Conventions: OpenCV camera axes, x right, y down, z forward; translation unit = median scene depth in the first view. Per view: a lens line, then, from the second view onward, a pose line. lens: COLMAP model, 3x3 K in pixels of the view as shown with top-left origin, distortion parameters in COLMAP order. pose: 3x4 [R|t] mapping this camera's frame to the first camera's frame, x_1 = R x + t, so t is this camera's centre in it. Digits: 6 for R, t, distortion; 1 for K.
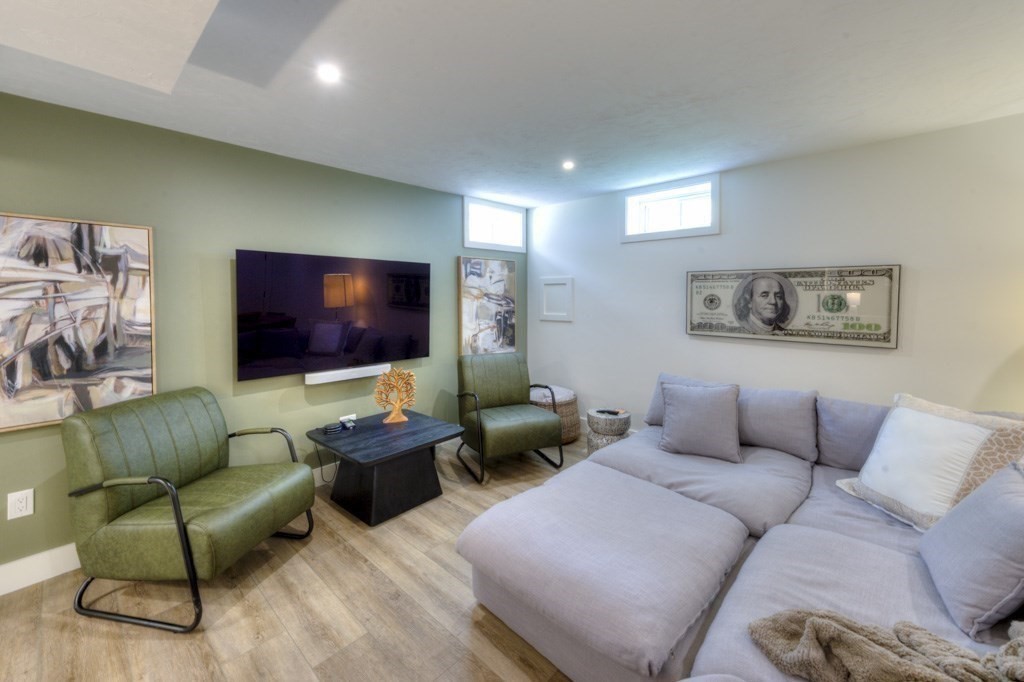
lens RADIAL K [[410.0, 0, 521.2], [0, 410.0, 308.0], [0, 0, 1]] dist [0.018158, 0.000813]
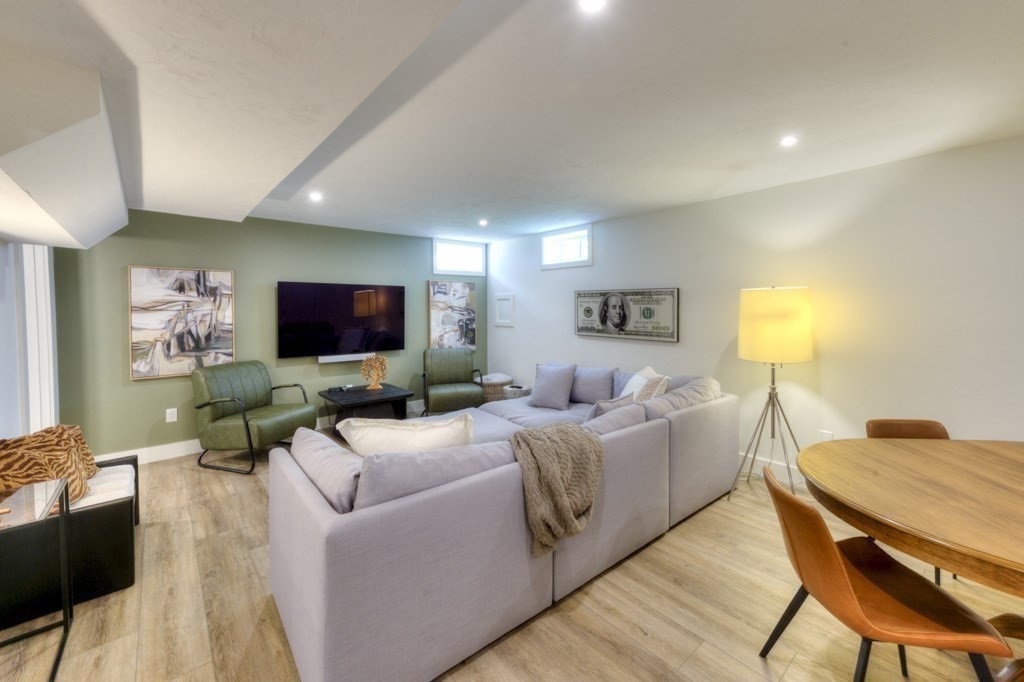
lens RADIAL K [[410.0, 0, 527.0], [0, 410.0, 314.7], [0, 0, 1]] dist [0.018158, 0.000813]
pose [[0.994143, 0.000321, -0.108071, 0.519145], [-0.001522, 0.999938, -0.011030, 0.013369], [0.108061, 0.011129, 0.994082, -0.584200]]
